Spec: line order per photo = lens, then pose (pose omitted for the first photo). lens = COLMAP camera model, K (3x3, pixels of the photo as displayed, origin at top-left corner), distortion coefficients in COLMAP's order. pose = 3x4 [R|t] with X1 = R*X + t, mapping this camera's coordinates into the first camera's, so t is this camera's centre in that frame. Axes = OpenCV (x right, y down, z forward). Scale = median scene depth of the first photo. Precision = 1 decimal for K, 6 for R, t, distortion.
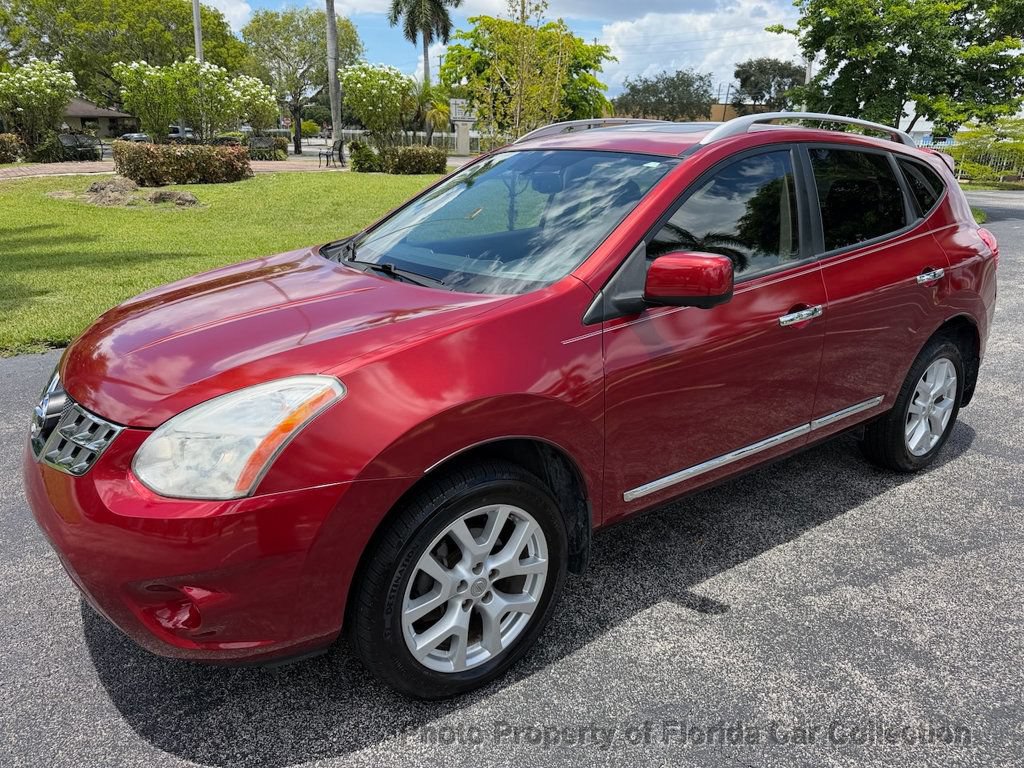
lens RADIAL K [[741.6, 0, 510.2], [0, 741.6, 388.4], [0, 0, 1]] dist [0.018853, -0.021607]
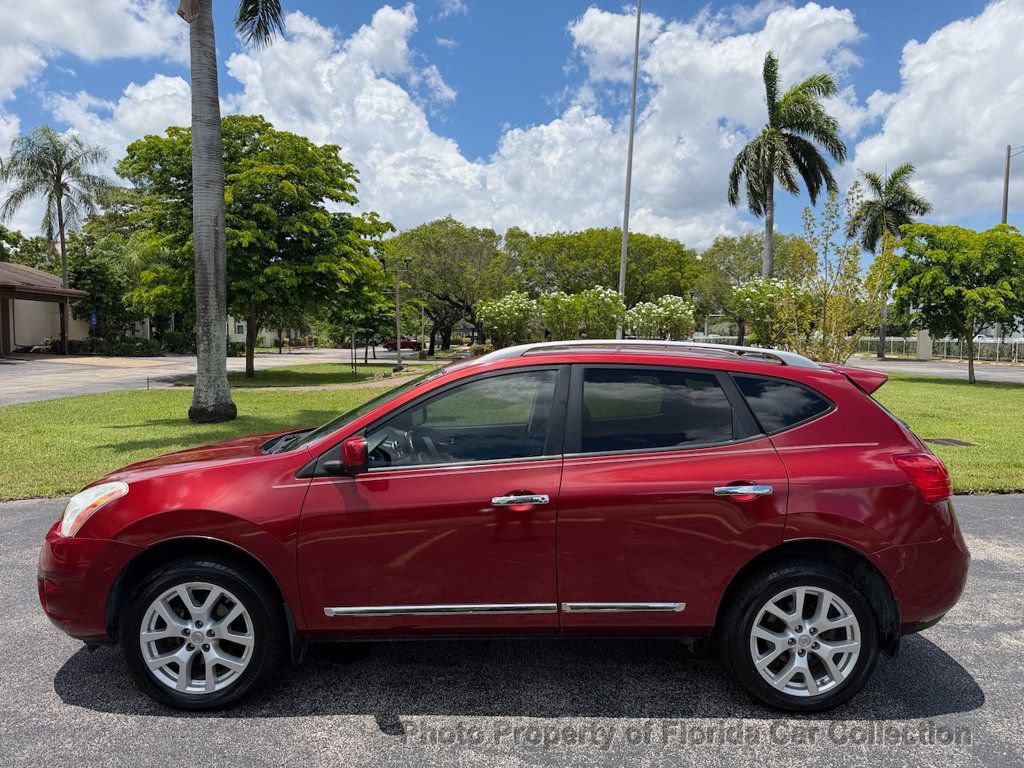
lens RADIAL K [[741.6, 0, 506.7], [0, 741.6, 383.4], [0, 0, 1]] dist [0.018853, -0.021607]
pose [[0.804384, 0.024210, -0.593616, 1.130820], [-0.182035, 0.961156, -0.207468, -0.032584], [0.565535, 0.274943, 0.777545, -0.001520]]
